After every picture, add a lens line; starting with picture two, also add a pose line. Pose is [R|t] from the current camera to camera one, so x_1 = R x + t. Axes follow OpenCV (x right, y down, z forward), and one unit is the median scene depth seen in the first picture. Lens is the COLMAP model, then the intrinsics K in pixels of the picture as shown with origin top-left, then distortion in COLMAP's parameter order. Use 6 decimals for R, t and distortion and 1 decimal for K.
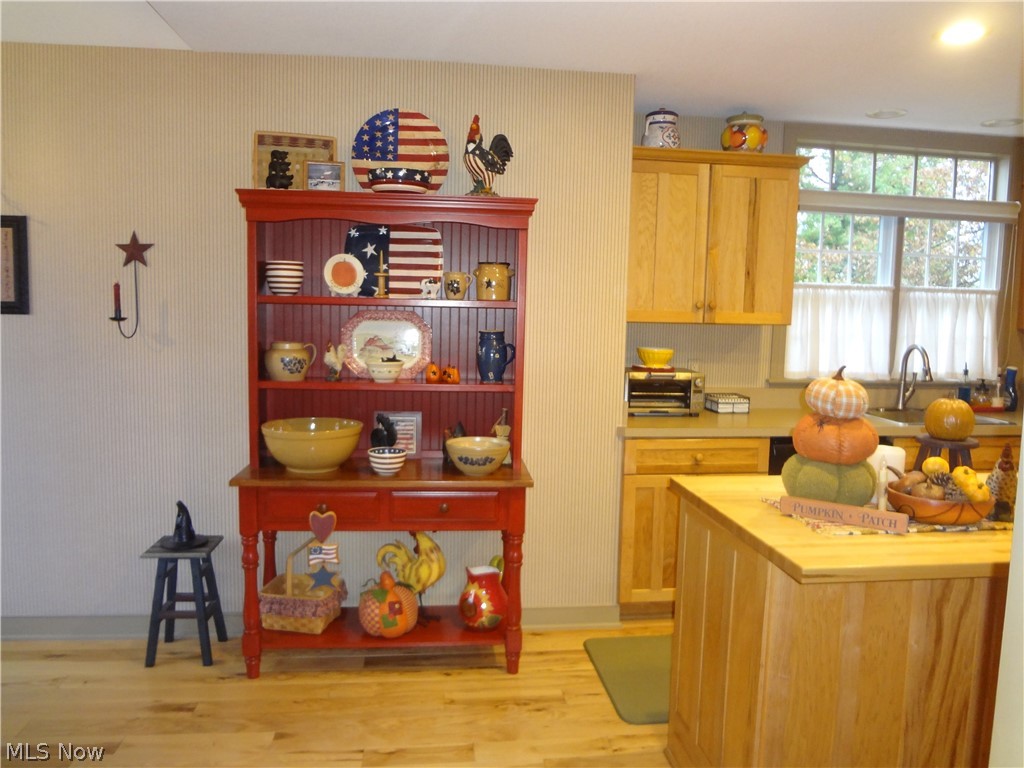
lens RADIAL K [[748.8, 0, 508.9], [0, 748.8, 380.0], [0, 0, 1]] dist [-0.061478, 0.001067]
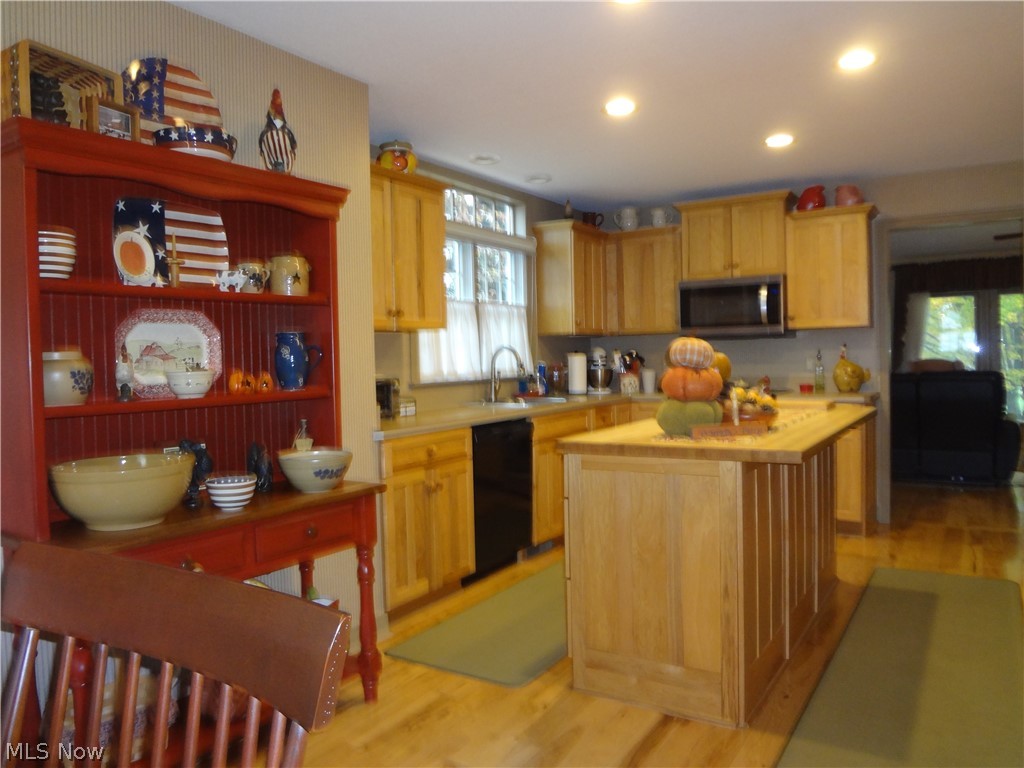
lens RADIAL K [[748.8, 0, 508.9], [0, 748.8, 380.0], [0, 0, 1]] dist [-0.061478, 0.001067]
pose [[0.633177, -0.065745, 0.771209, -0.540068], [0.115449, 0.993262, -0.010111, 0.029567], [-0.765348, 0.095438, 0.636501, 0.243099]]
